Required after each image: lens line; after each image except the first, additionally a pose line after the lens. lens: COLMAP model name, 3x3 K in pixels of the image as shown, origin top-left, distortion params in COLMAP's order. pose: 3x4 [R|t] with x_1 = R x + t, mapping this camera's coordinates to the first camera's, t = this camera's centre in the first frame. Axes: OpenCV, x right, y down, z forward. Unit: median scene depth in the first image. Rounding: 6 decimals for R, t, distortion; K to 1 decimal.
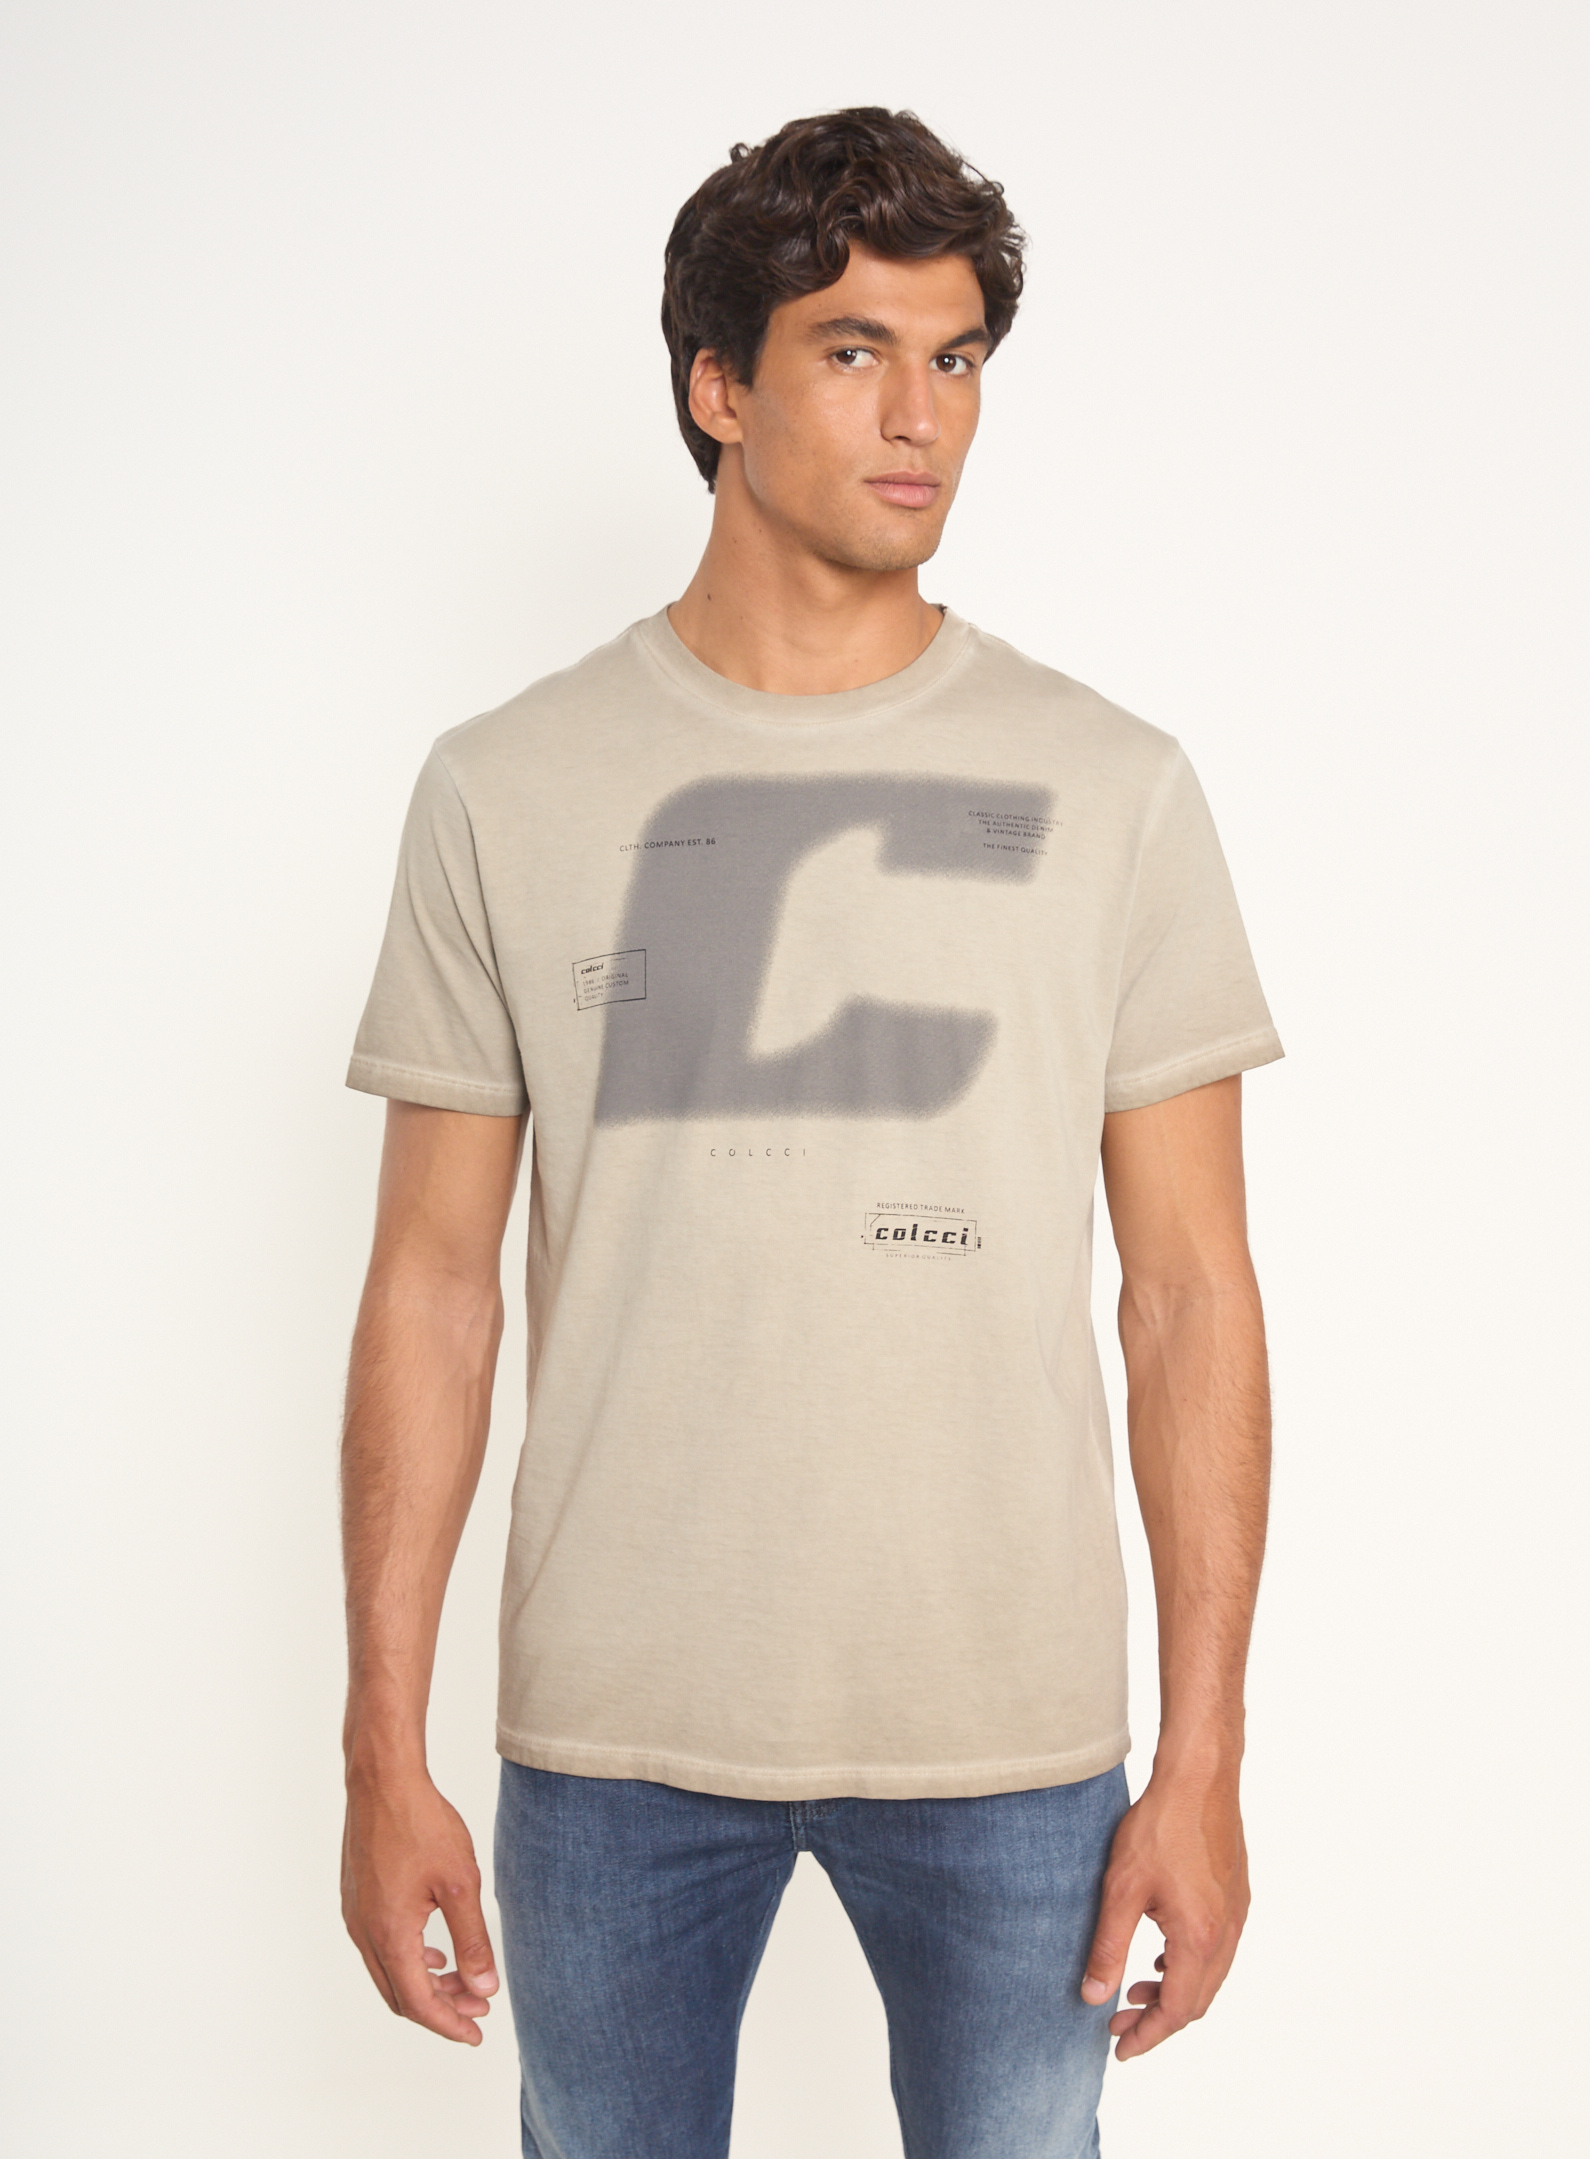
lens RADIAL K [[4462.2, 0, 795.0], [0, 4462.2, 1079.5], [0, 0, 1]] dist [-0.248243, -0.025509]
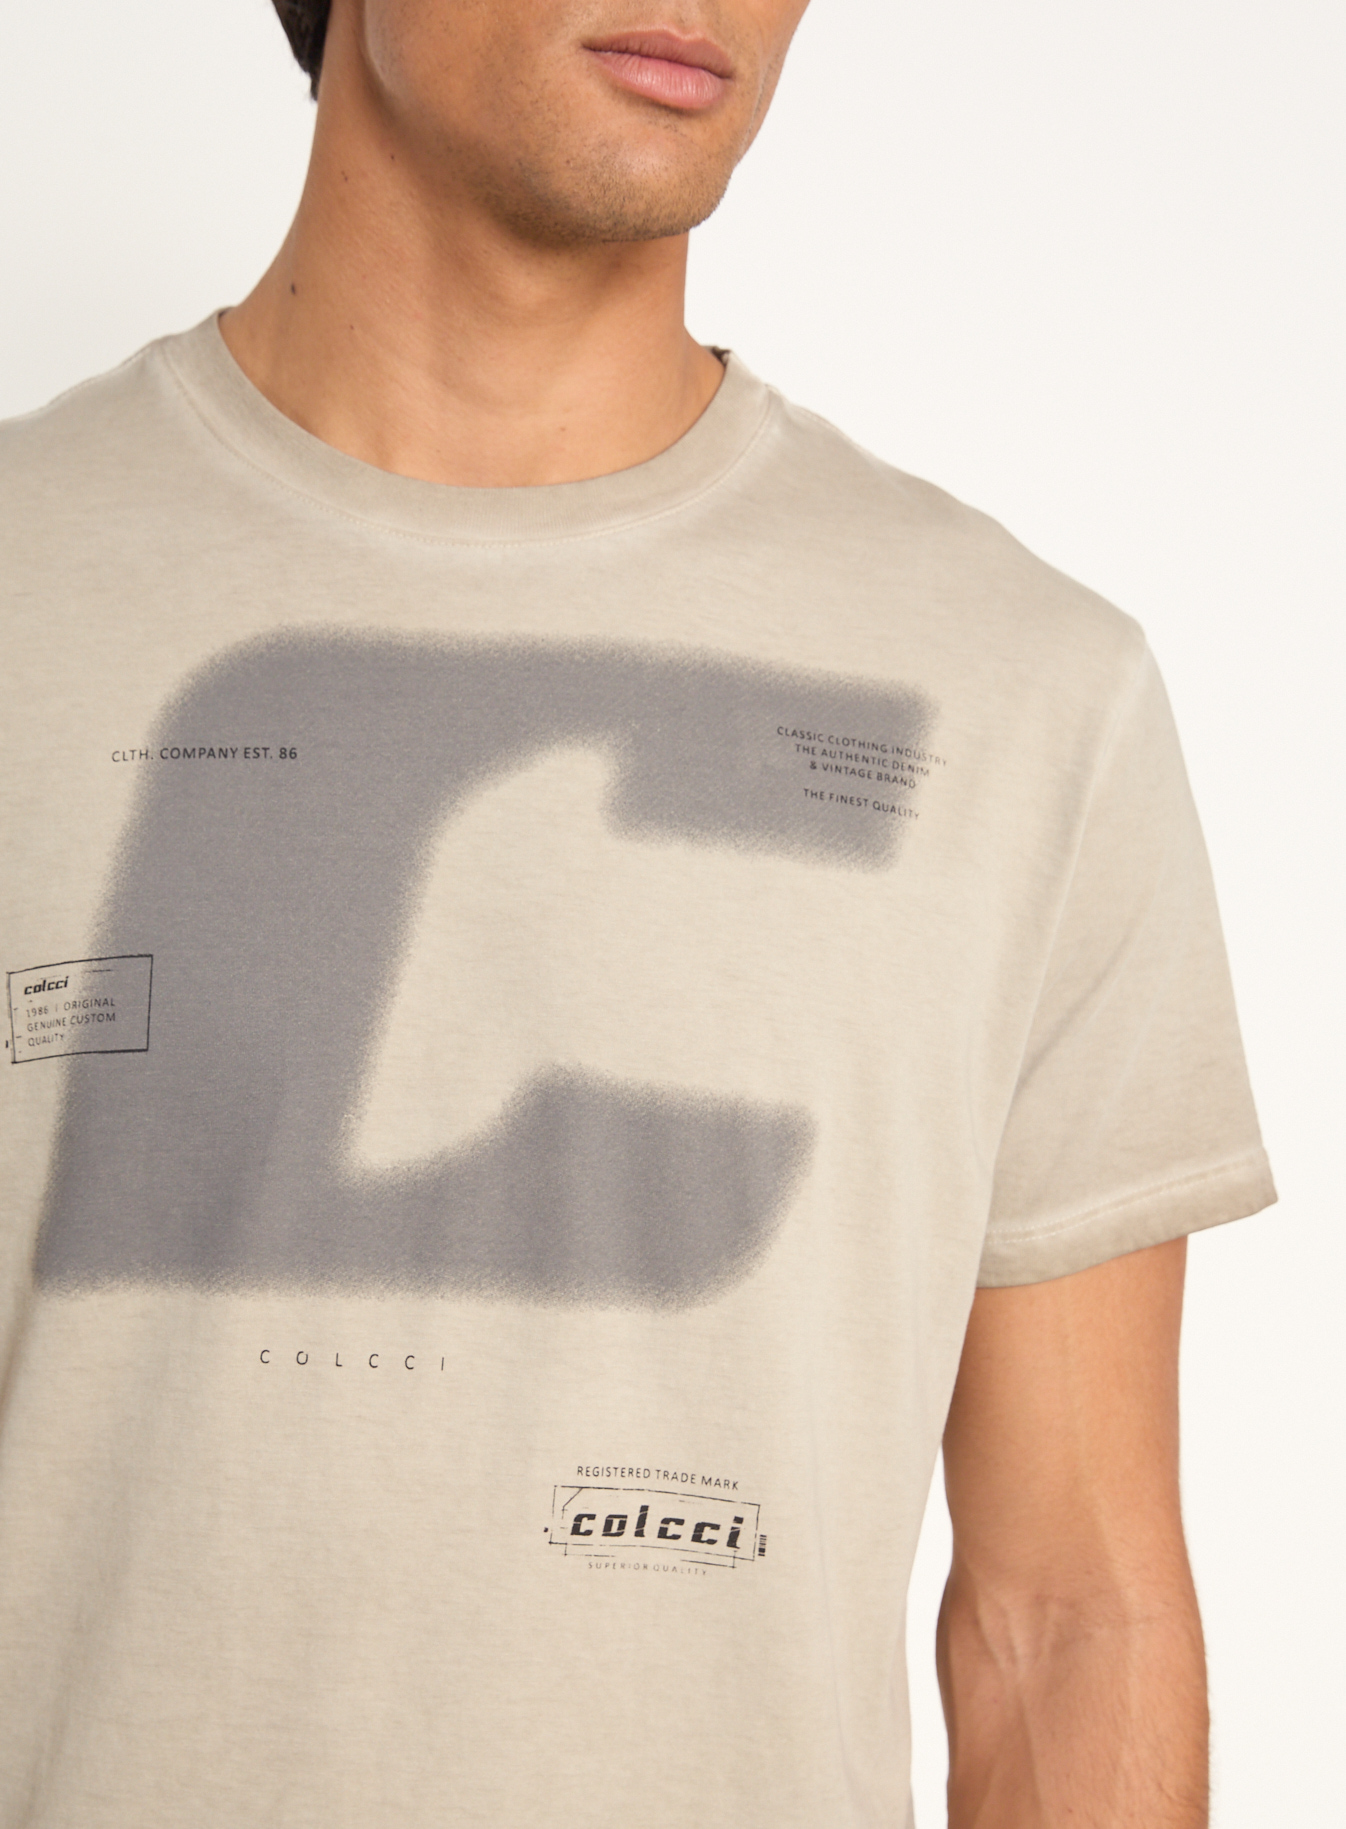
lens RADIAL K [[3780.2, 0, 673.0], [0, 3780.2, 914.5], [0, 0, 1]] dist [-0.248243, -0.025509]
pose [[0.984325, 0.056052, 0.167220, -0.047002], [-0.052319, 0.998275, -0.026650, -0.025193], [-0.168425, 0.017484, 0.985559, 0.558202]]
